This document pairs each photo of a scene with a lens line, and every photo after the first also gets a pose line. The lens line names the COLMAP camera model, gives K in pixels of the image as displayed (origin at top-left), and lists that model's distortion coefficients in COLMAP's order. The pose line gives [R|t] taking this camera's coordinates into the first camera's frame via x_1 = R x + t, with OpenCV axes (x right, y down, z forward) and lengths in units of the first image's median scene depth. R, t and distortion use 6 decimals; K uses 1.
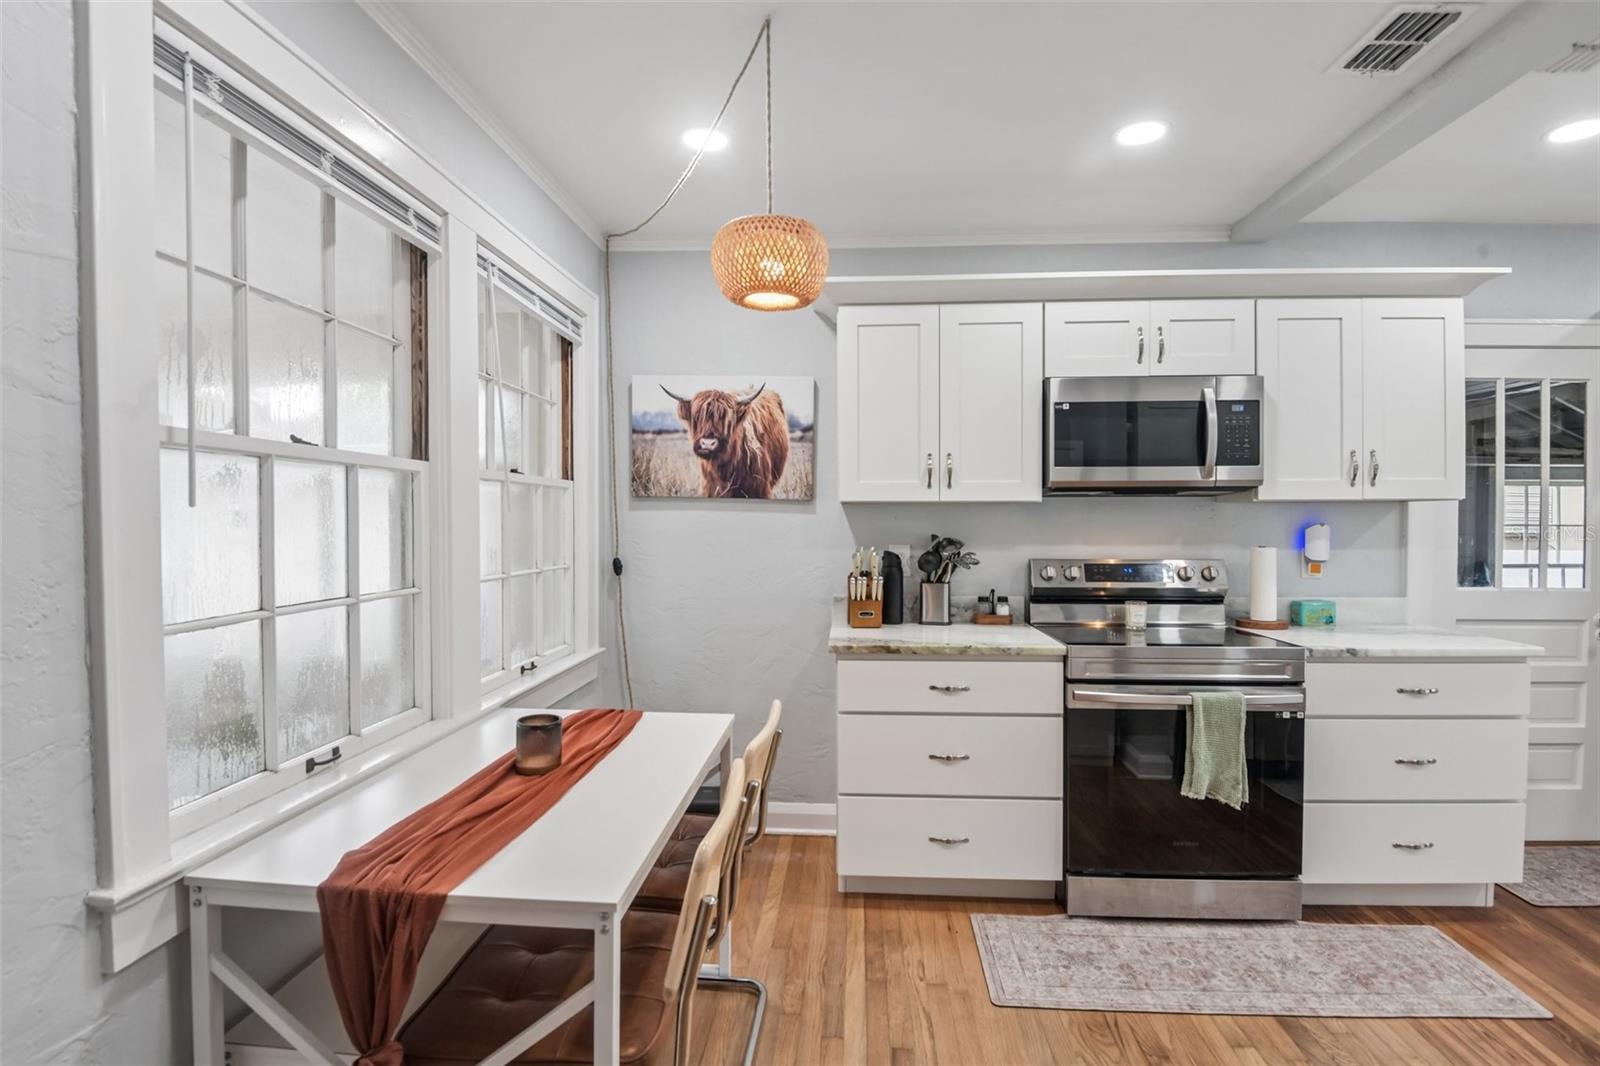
lens RADIAL K [[816.6, 0, 740.5], [0, 816.6, 528.5], [0, 0, 1]] dist [-0.032532, -0.001547]
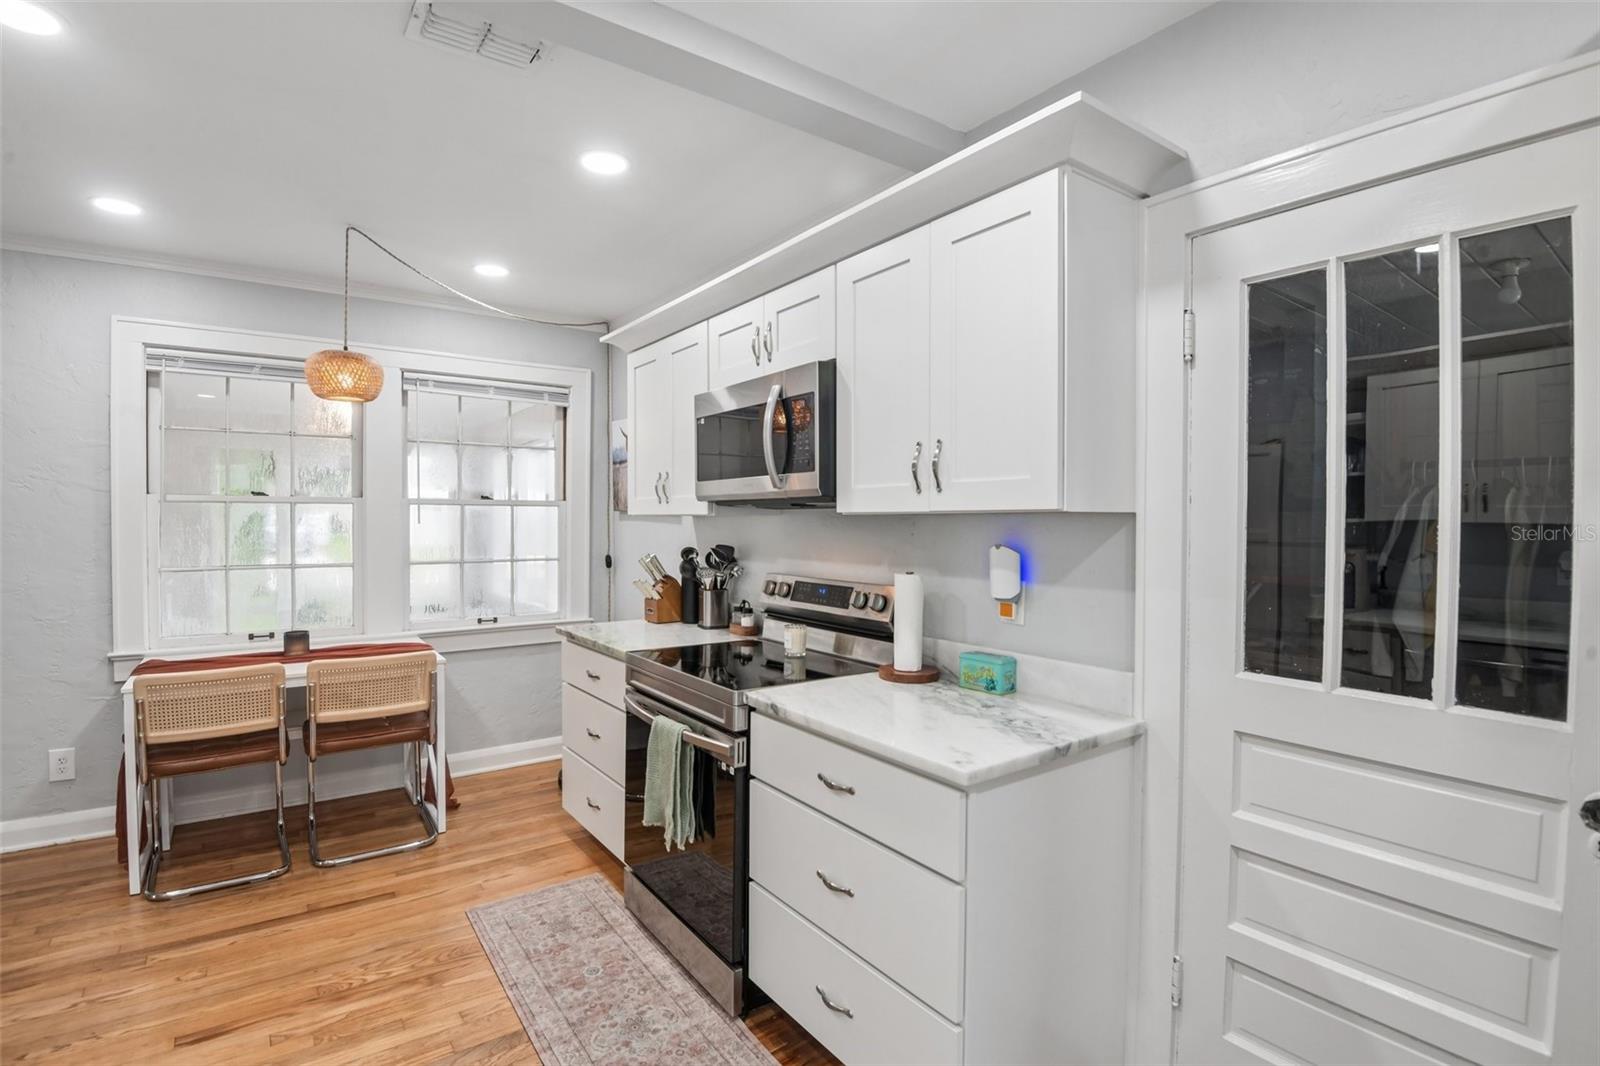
lens RADIAL K [[754.4, 0, 752.2], [0, 754.4, 521.7], [0, 0, 1]] dist [-0.023916, -0.005468]
pose [[0.626531, 0.004516, -0.779383, 1.314448], [-0.010823, 0.999937, -0.002907, -0.025869], [0.779321, 0.010256, 0.626541, 0.517125]]
